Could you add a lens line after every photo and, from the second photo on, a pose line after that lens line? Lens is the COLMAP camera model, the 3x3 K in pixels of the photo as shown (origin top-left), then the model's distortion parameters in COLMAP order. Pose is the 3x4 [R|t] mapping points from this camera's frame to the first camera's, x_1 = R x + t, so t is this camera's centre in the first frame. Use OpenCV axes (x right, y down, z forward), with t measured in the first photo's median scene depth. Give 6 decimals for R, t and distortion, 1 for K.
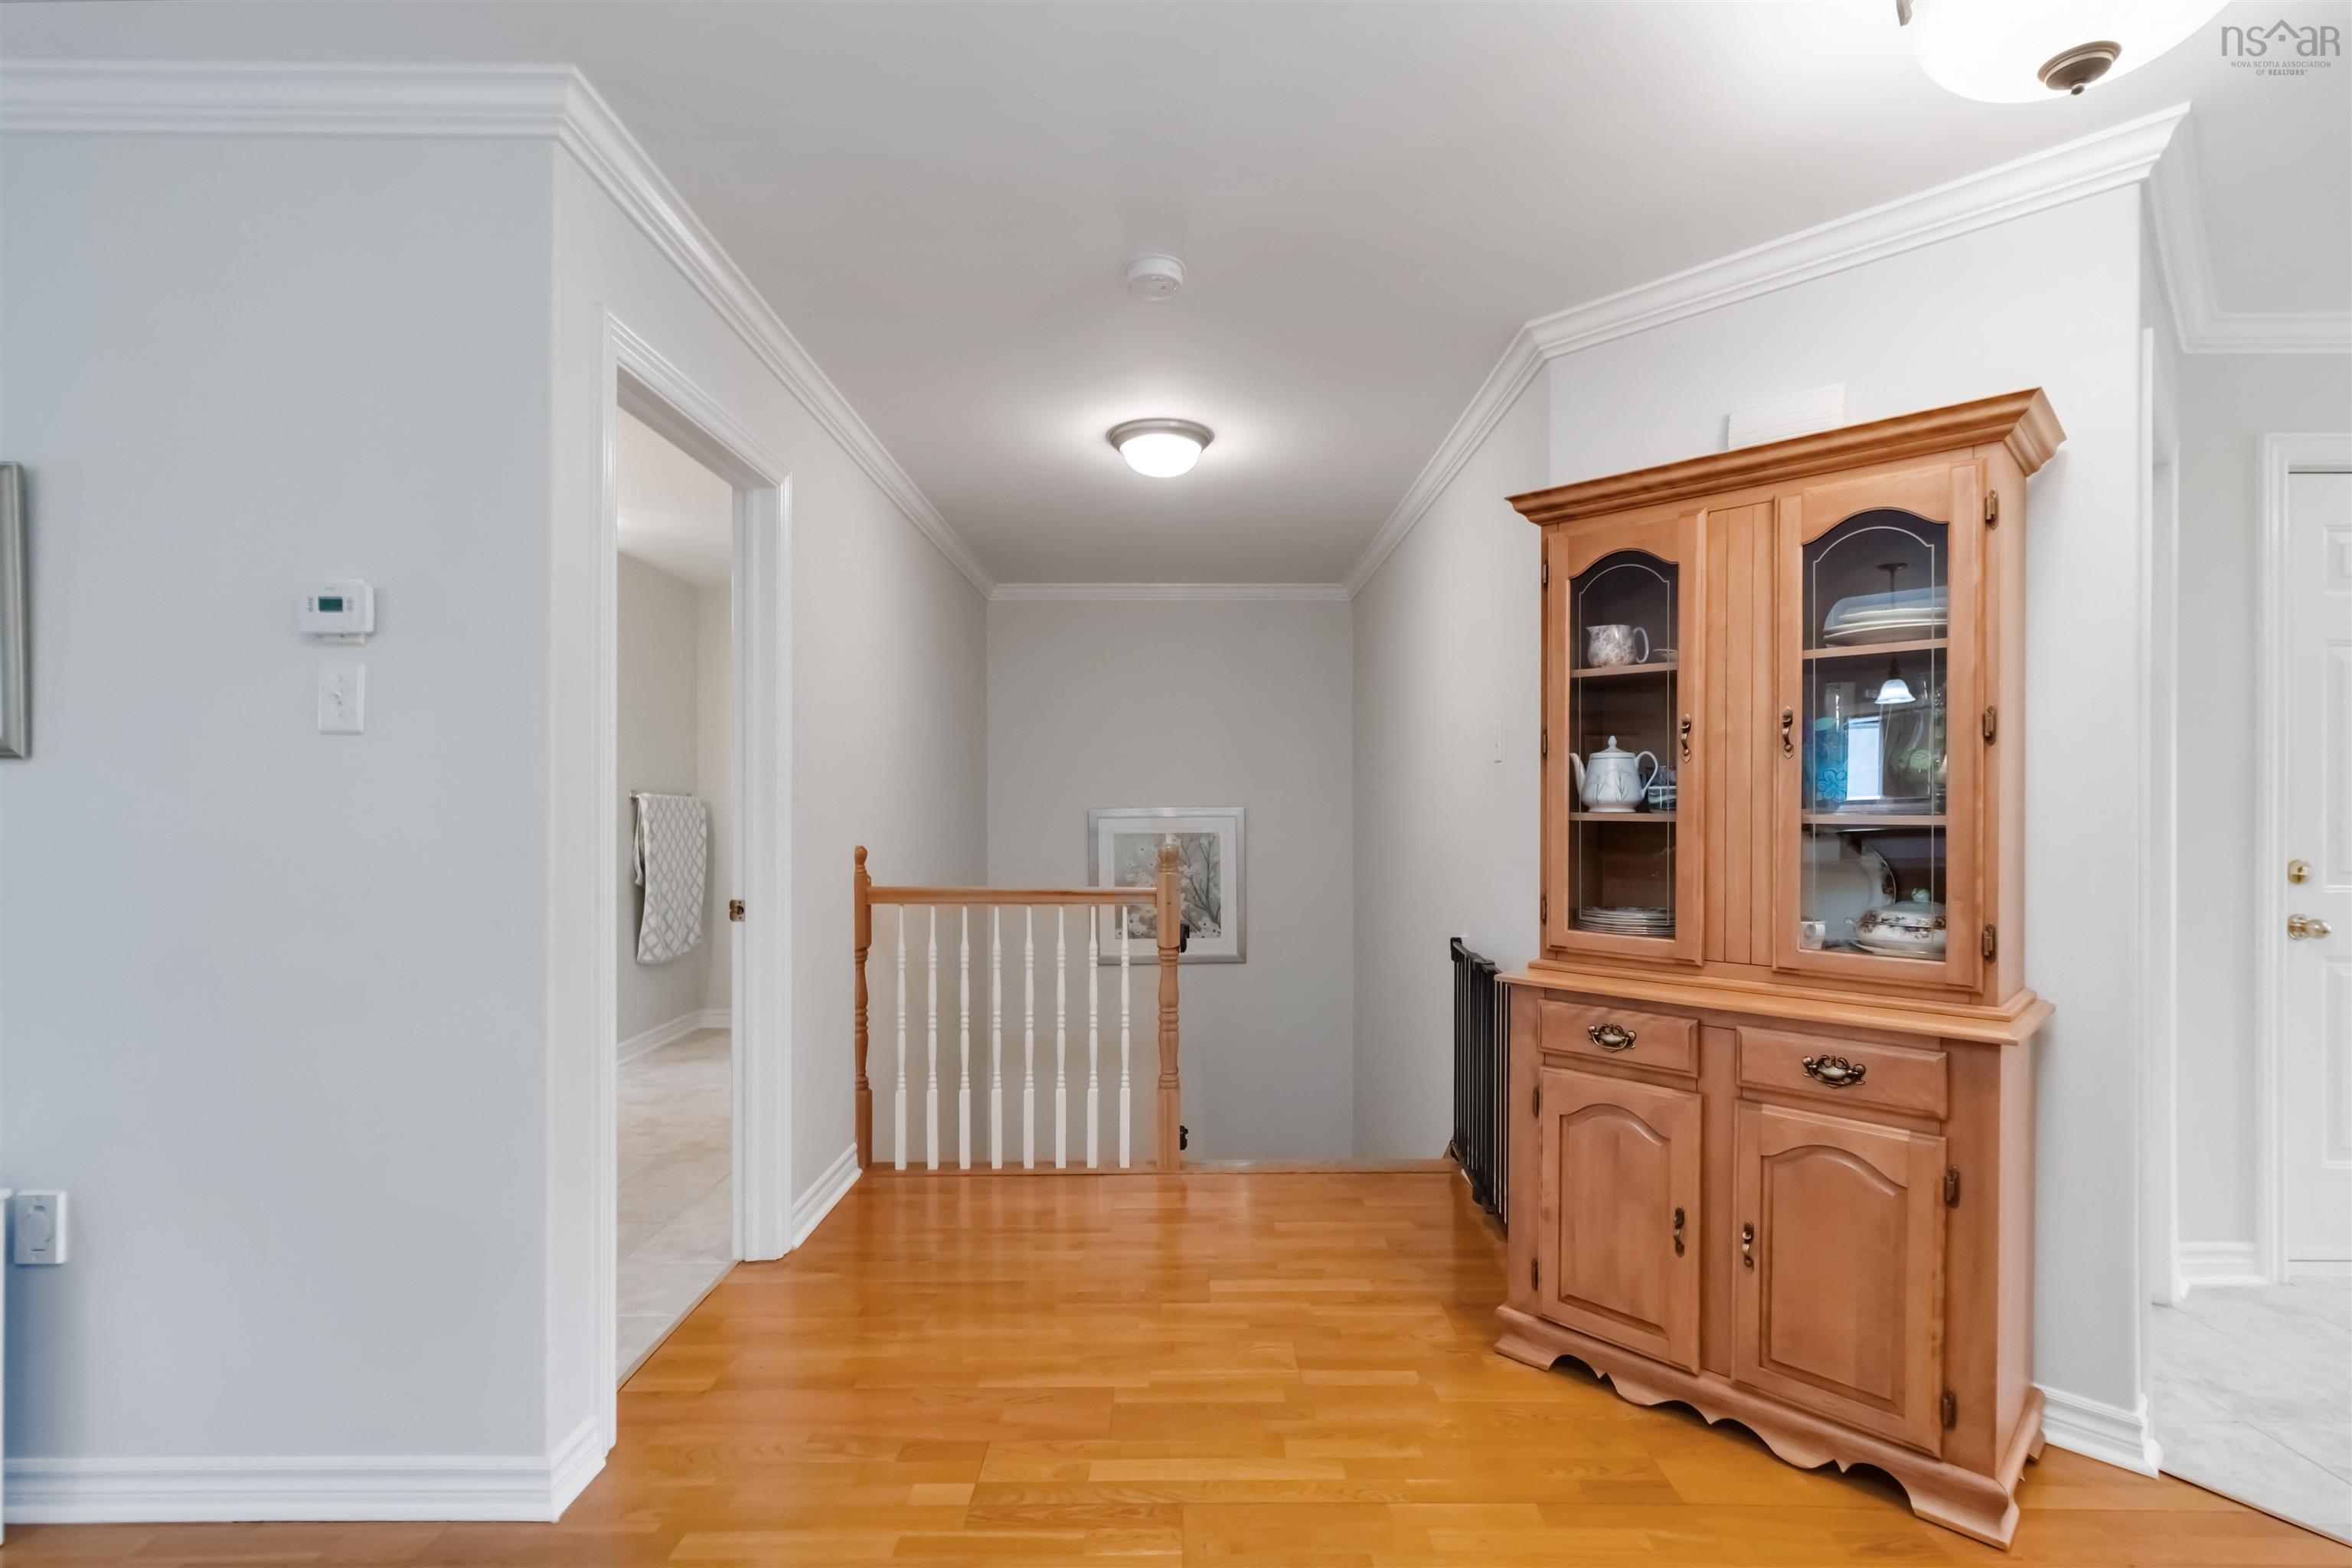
lens RADIAL K [[1098.6, 0, 1207.4], [0, 1098.6, 805.8], [0, 0, 1]] dist [0.008390, -0.001702]
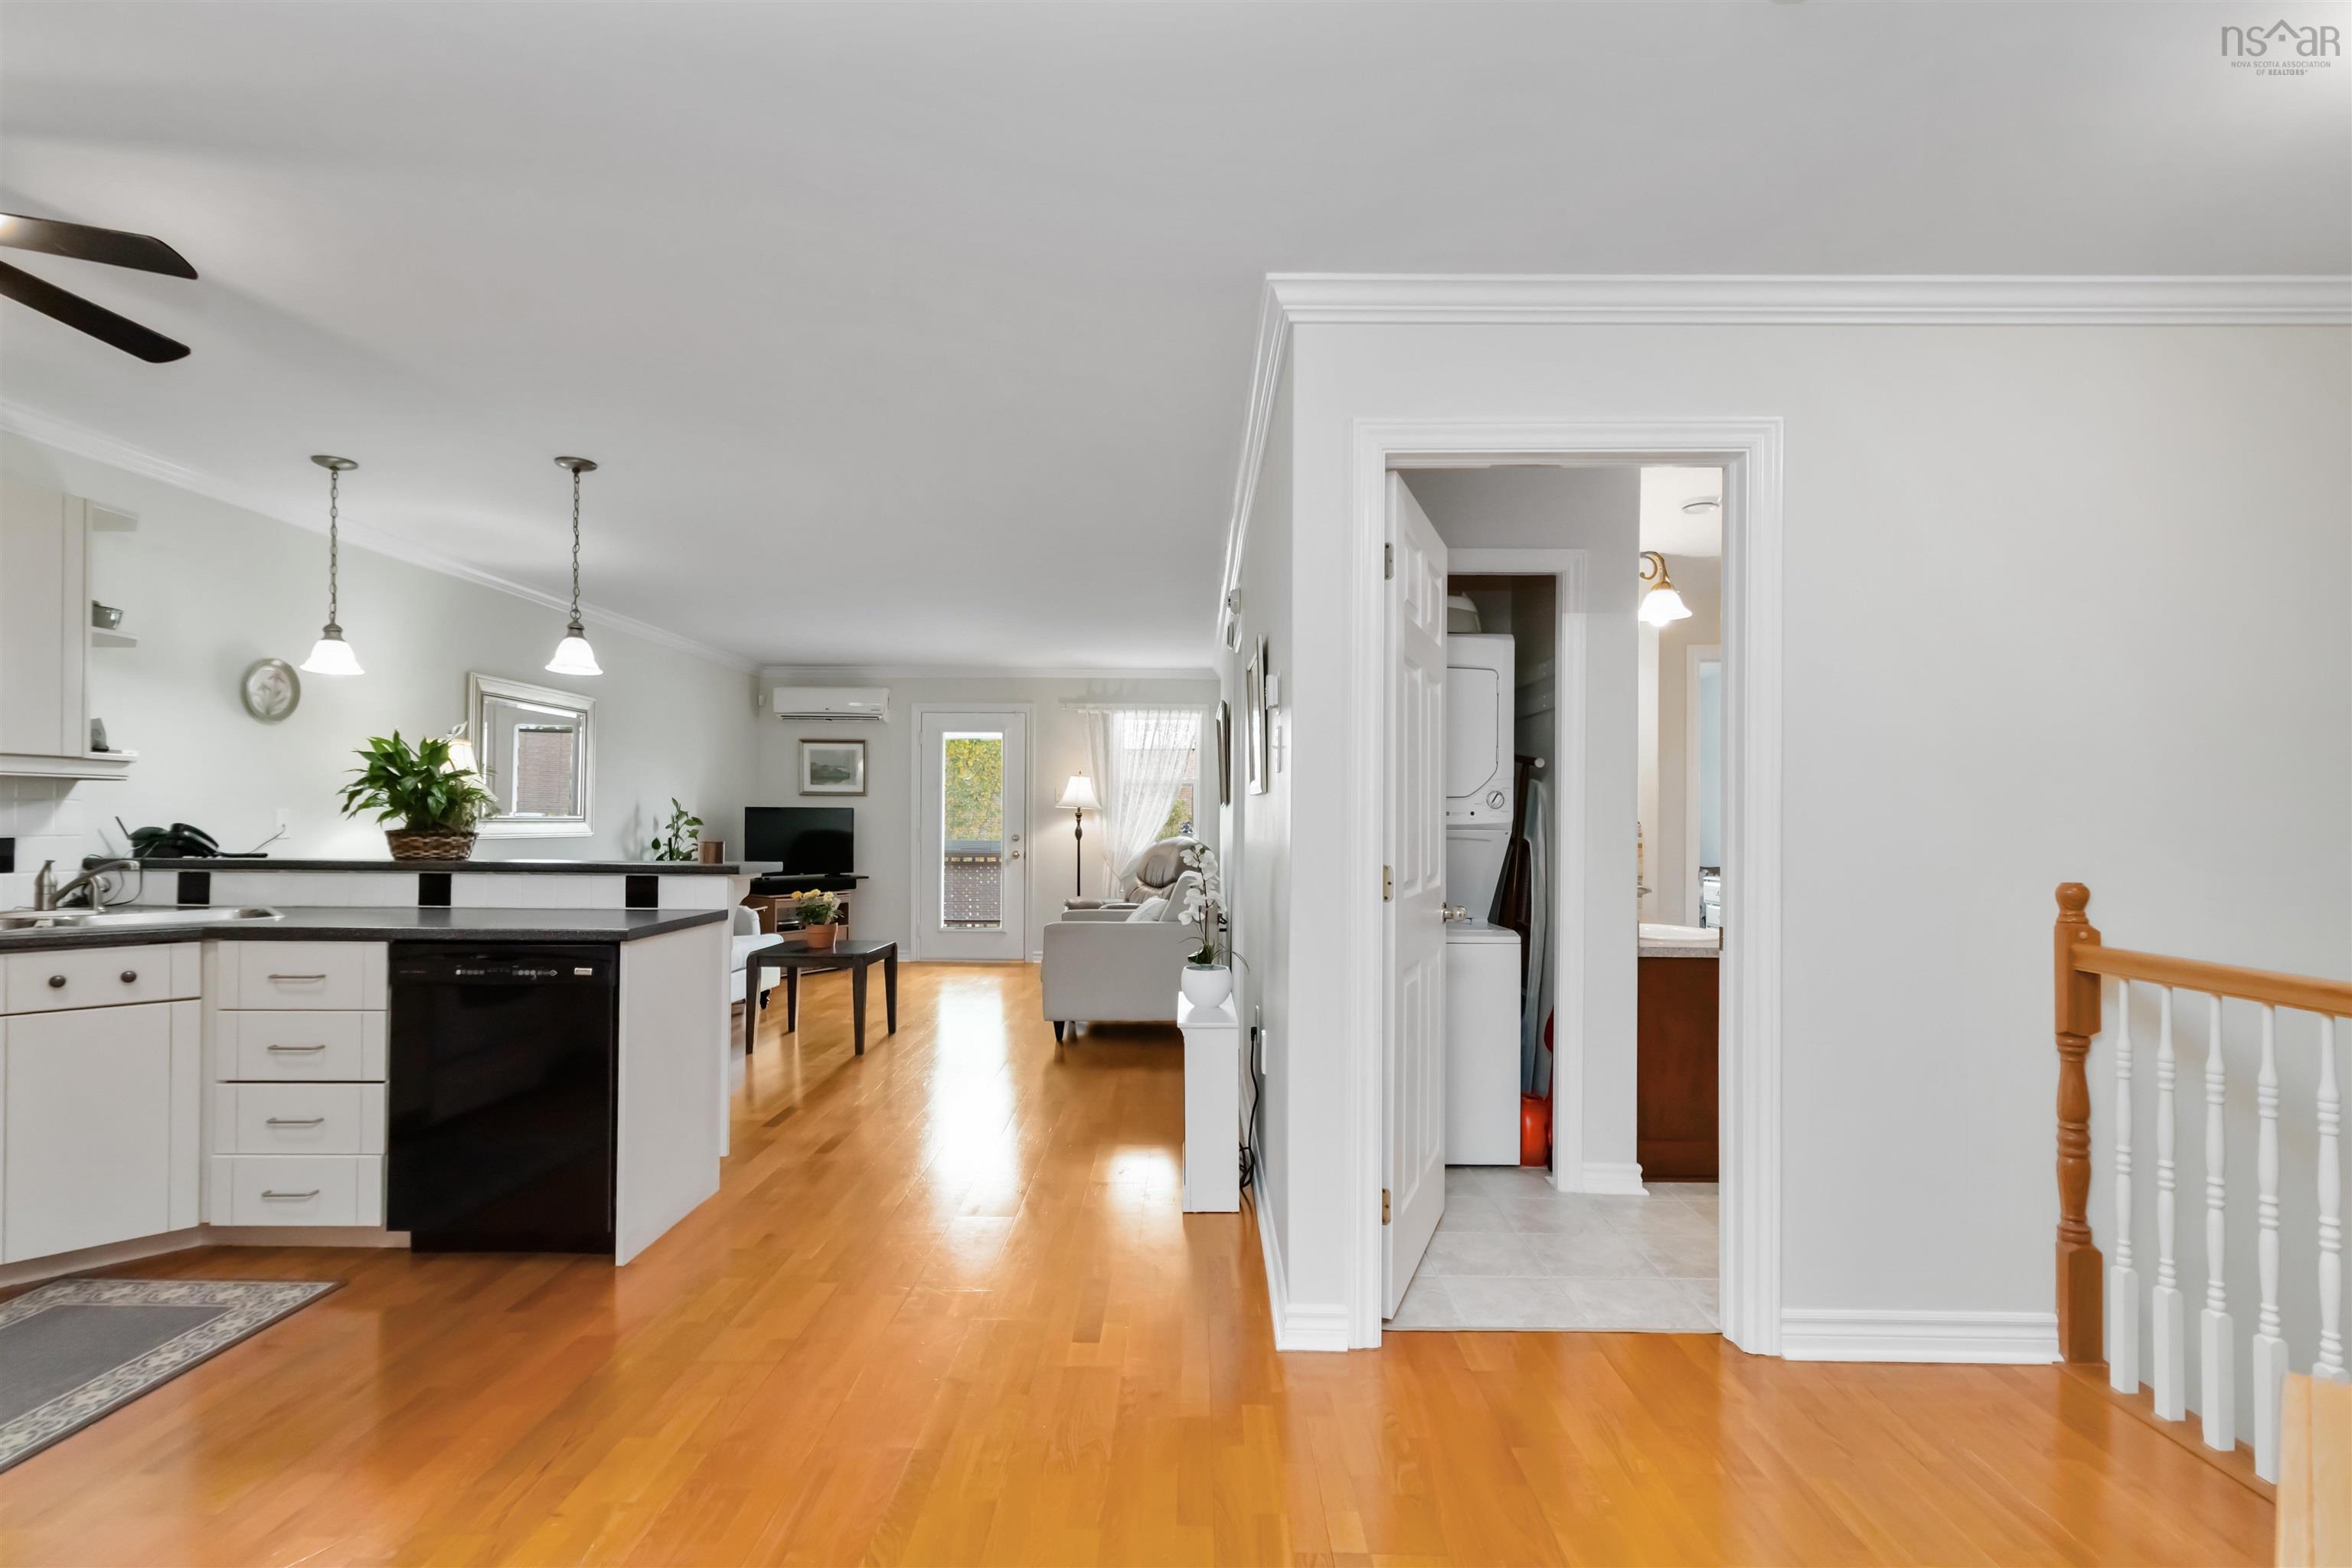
lens RADIAL K [[1098.6, 0, 1174.4], [0, 1098.6, 811.3], [0, 0, 1]] dist [0.008390, -0.001702]
pose [[-0.017784, -0.003308, -0.999836, 0.297271], [-0.008061, 0.999962, -0.003165, -0.001572], [0.999809, 0.008004, -0.017810, 0.351421]]
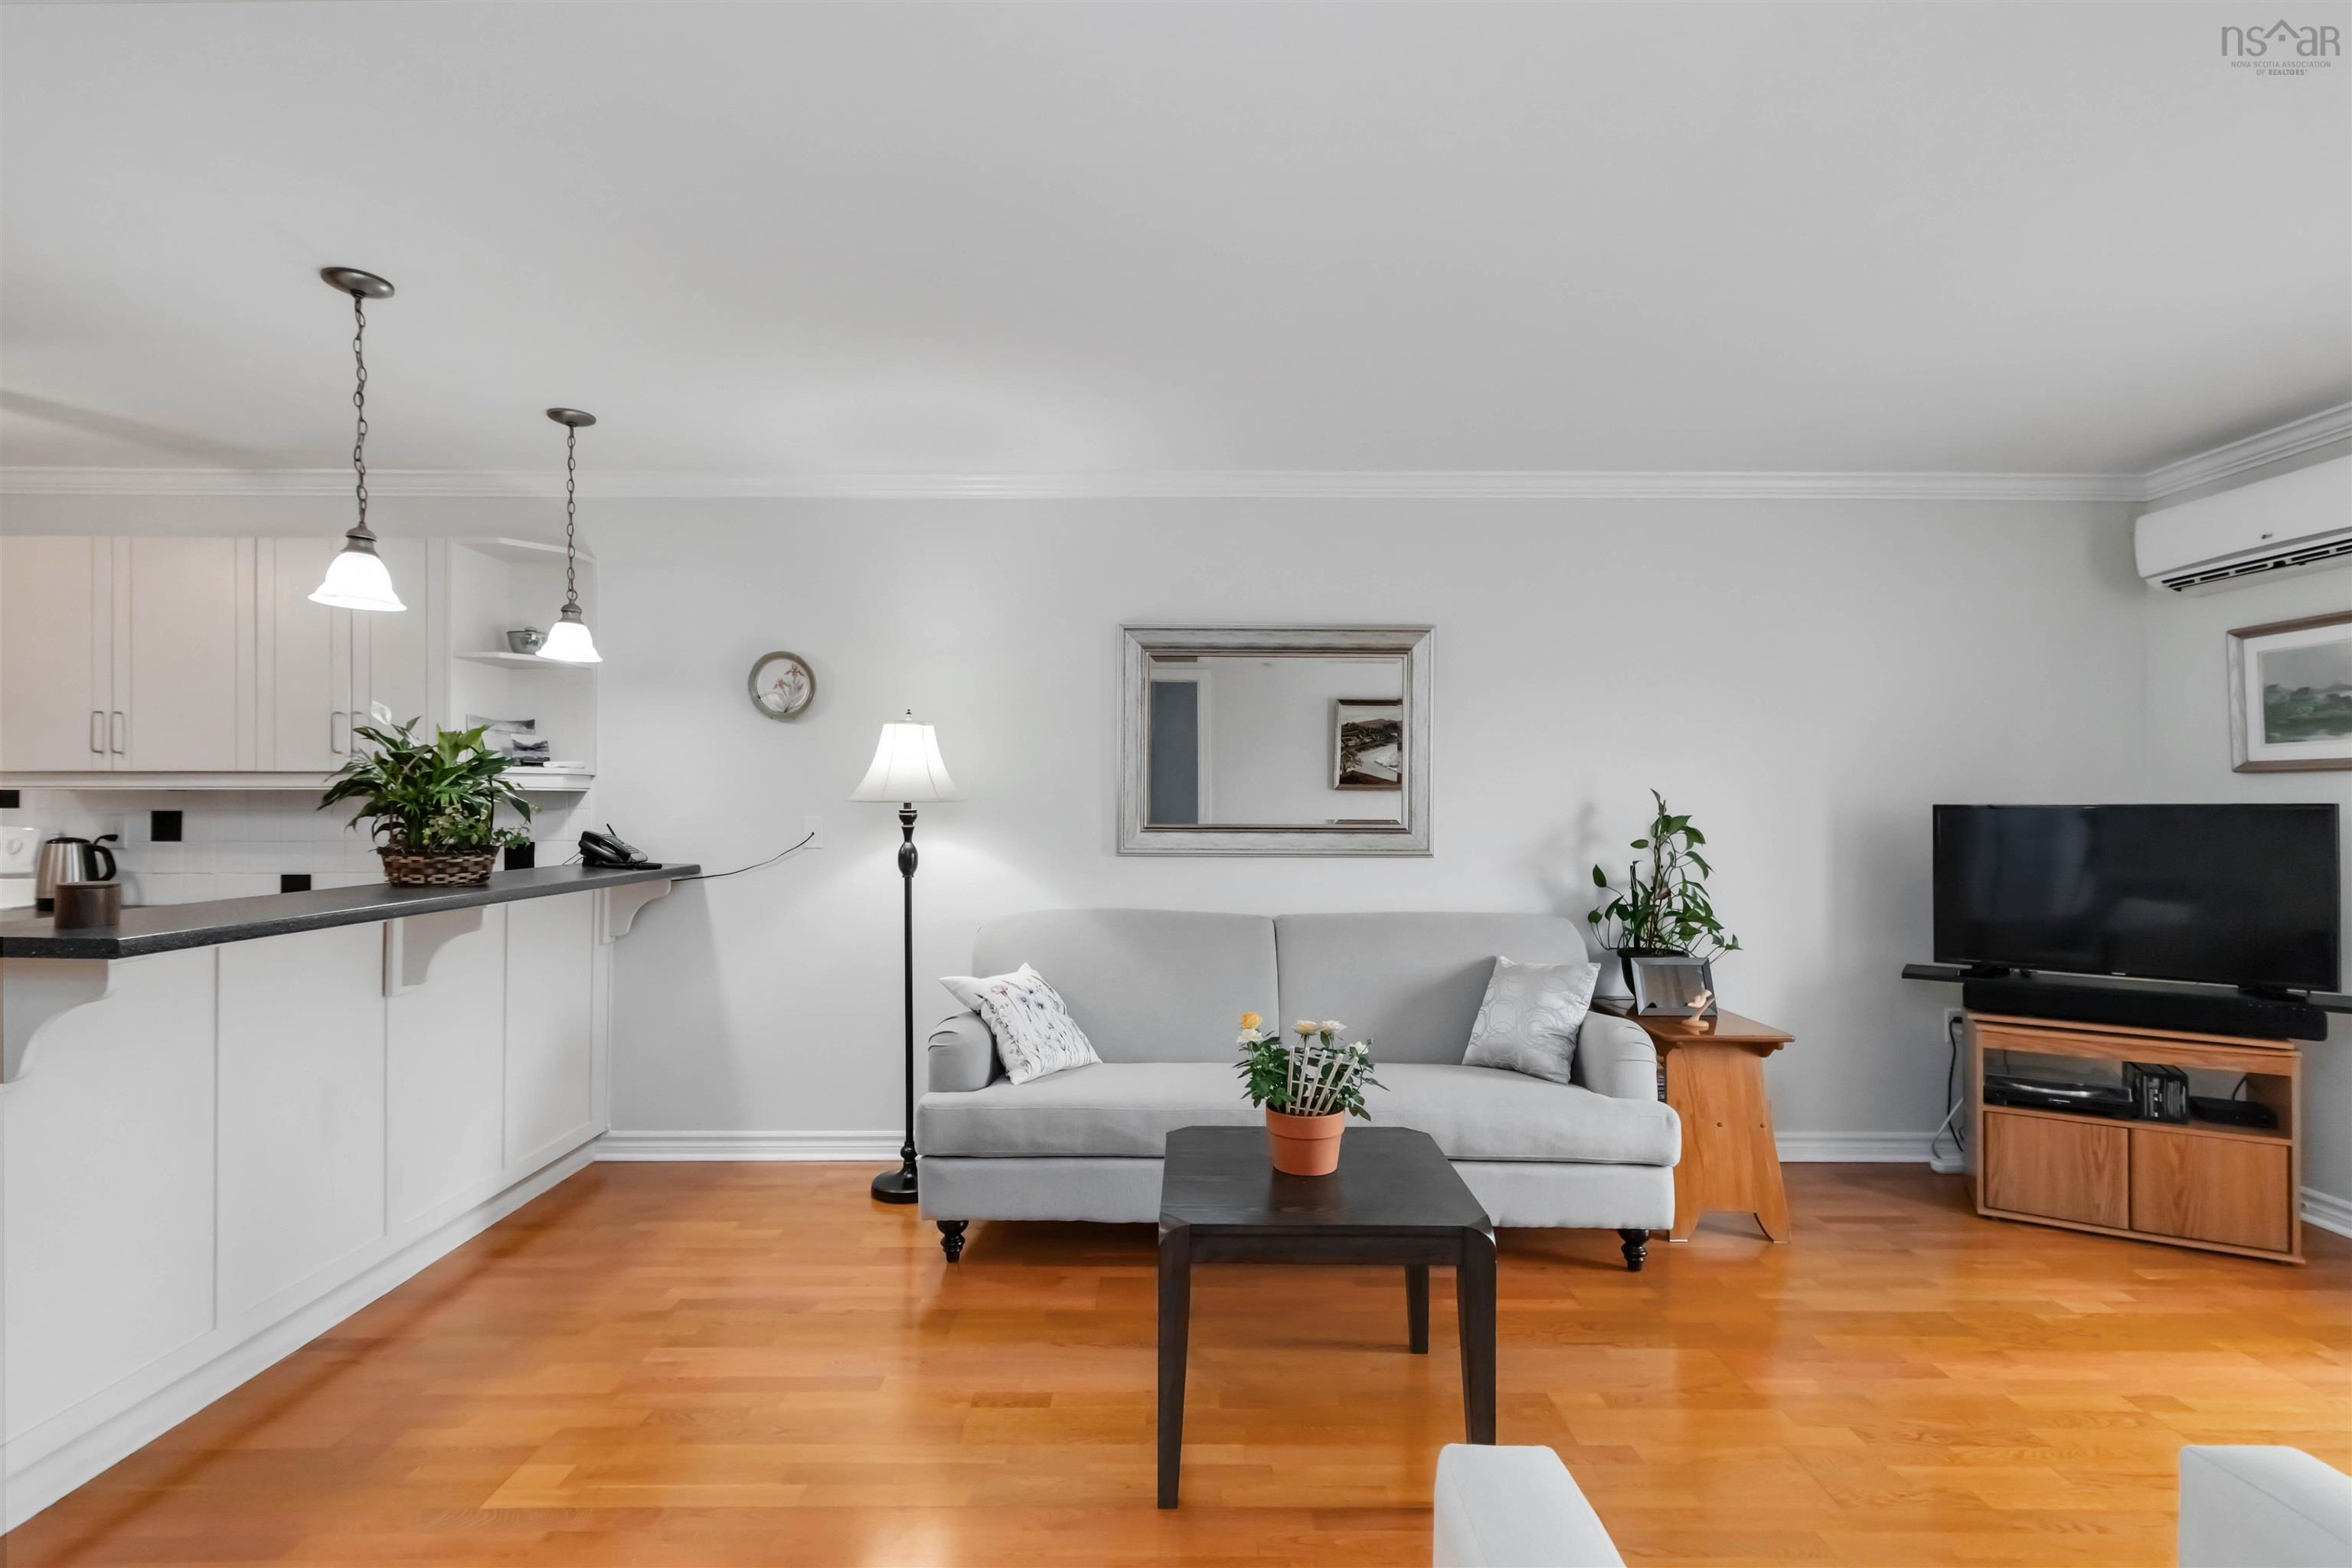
lens RADIAL K [[1098.6, 0, 1198.8], [0, 1098.6, 799.8], [0, 0, 1]] dist [0.008390, -0.001702]
pose [[-1.000000, 0.000861, -0.000132, -0.900136], [0.000861, 0.999991, -0.004089, -0.009052], [0.000128, -0.004089, -0.999992, 0.419865]]
